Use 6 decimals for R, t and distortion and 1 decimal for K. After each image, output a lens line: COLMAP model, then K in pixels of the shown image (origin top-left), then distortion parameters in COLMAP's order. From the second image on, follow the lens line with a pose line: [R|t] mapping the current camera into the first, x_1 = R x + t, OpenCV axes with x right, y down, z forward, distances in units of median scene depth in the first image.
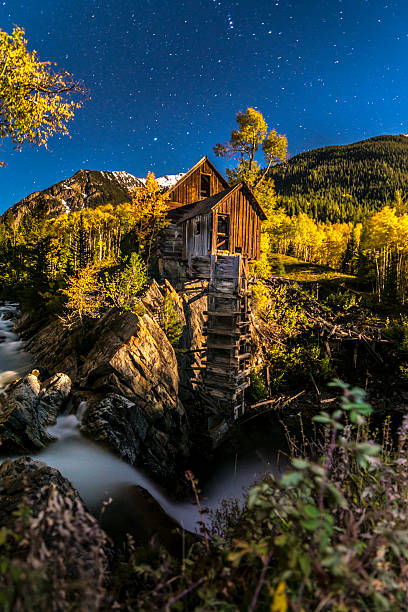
lens RADIAL K [[303.9, 0, 199.4], [0, 303.9, 308.7], [0, 0, 1]] dist [-0.127009, 0.011752]
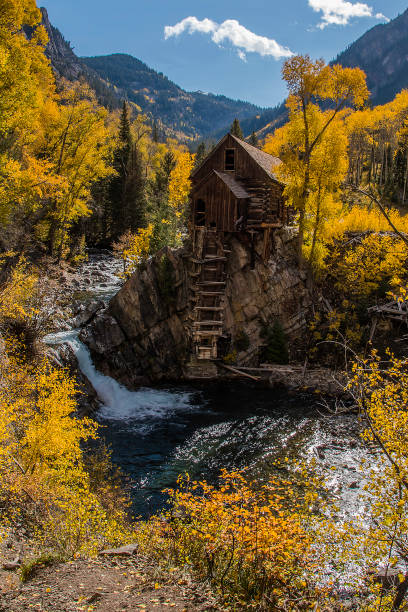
lens RADIAL K [[584.3, 0, 201.3], [0, 584.3, 303.3], [0, 0, 1]] dist [-0.146341, 0.000000]
pose [[0.720224, 0.095864, -0.687086, 1.854351], [-0.034361, 0.994120, 0.102683, -0.121255], [0.692890, -0.050346, 0.719283, -0.818936]]
